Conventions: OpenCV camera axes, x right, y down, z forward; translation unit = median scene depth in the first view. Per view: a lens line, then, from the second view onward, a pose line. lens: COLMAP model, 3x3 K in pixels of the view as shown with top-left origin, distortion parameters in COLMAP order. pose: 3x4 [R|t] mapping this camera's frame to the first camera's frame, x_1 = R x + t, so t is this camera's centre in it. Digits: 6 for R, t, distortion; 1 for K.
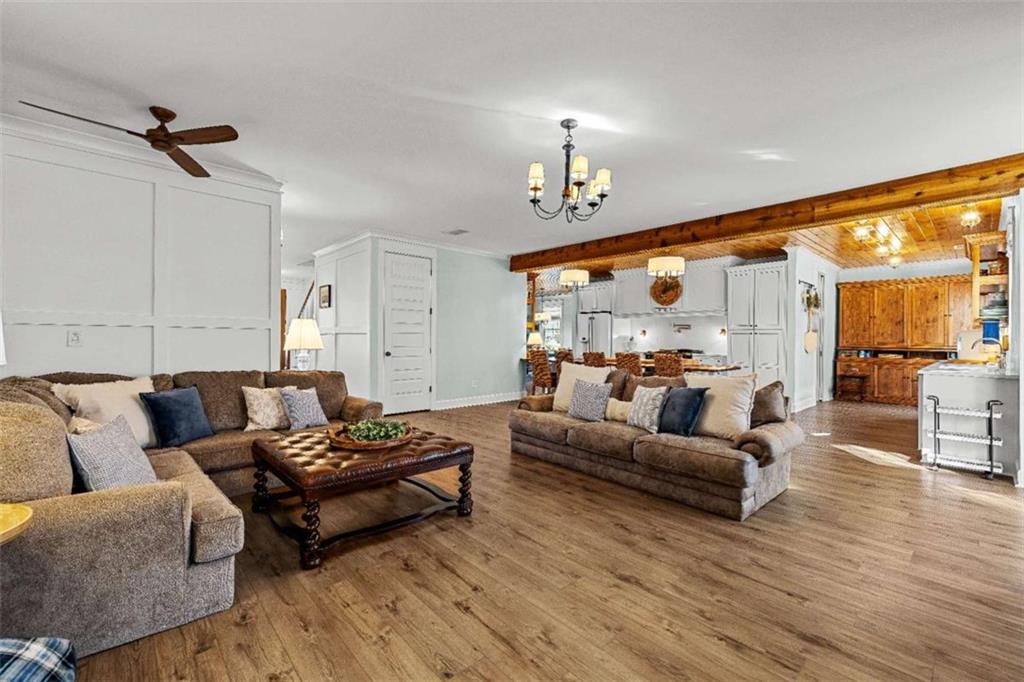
lens RADIAL K [[429.5, 0, 510.6], [0, 429.5, 339.2], [0, 0, 1]] dist [0.000922, 0.000353]
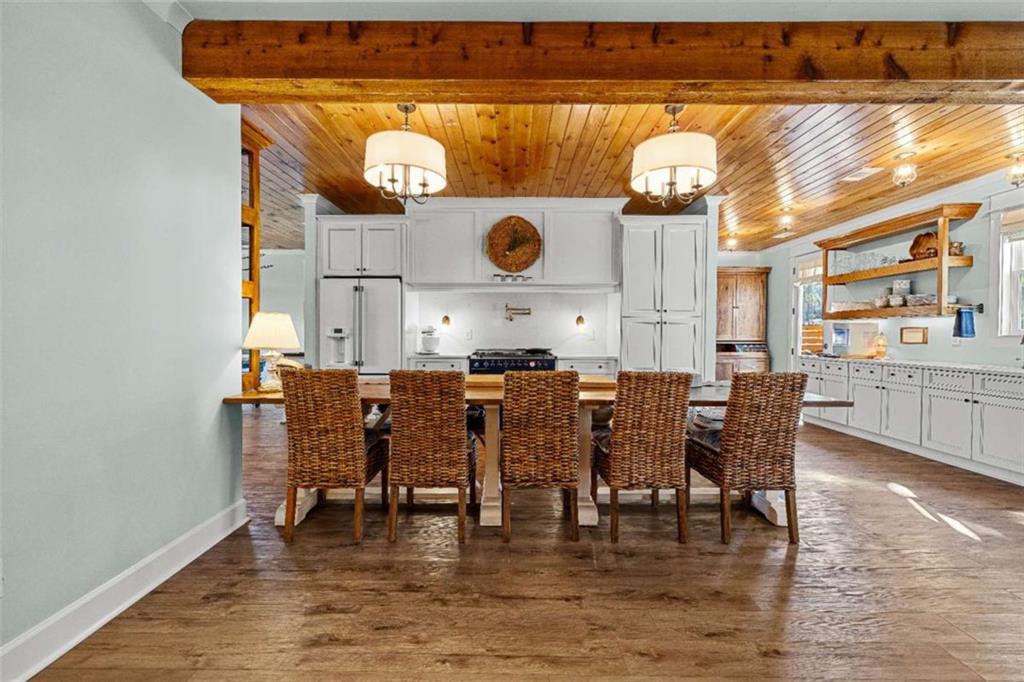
lens RADIAL K [[429.5, 0, 510.6], [0, 429.5, 339.2], [0, 0, 1]] dist [0.000922, 0.000353]
pose [[0.681196, -0.014322, 0.731961, -0.058979], [0.000380, 0.999815, 0.019210, -0.000886], [-0.732101, -0.012808, 0.681076, 0.653363]]
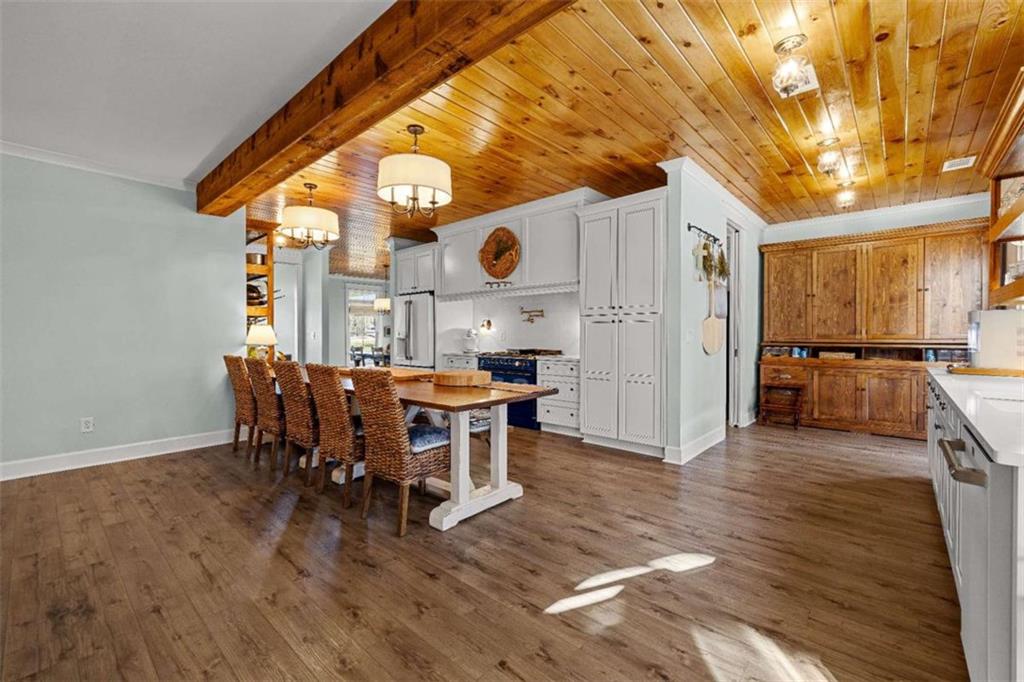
lens RADIAL K [[429.5, 0, 510.6], [0, 429.5, 339.2], [0, 0, 1]] dist [0.000922, 0.000353]
pose [[0.995549, -0.012195, 0.093456, 0.336145], [0.011392, 0.999894, 0.009119, 0.003592], [-0.093558, -0.008014, 0.995582, 0.403645]]
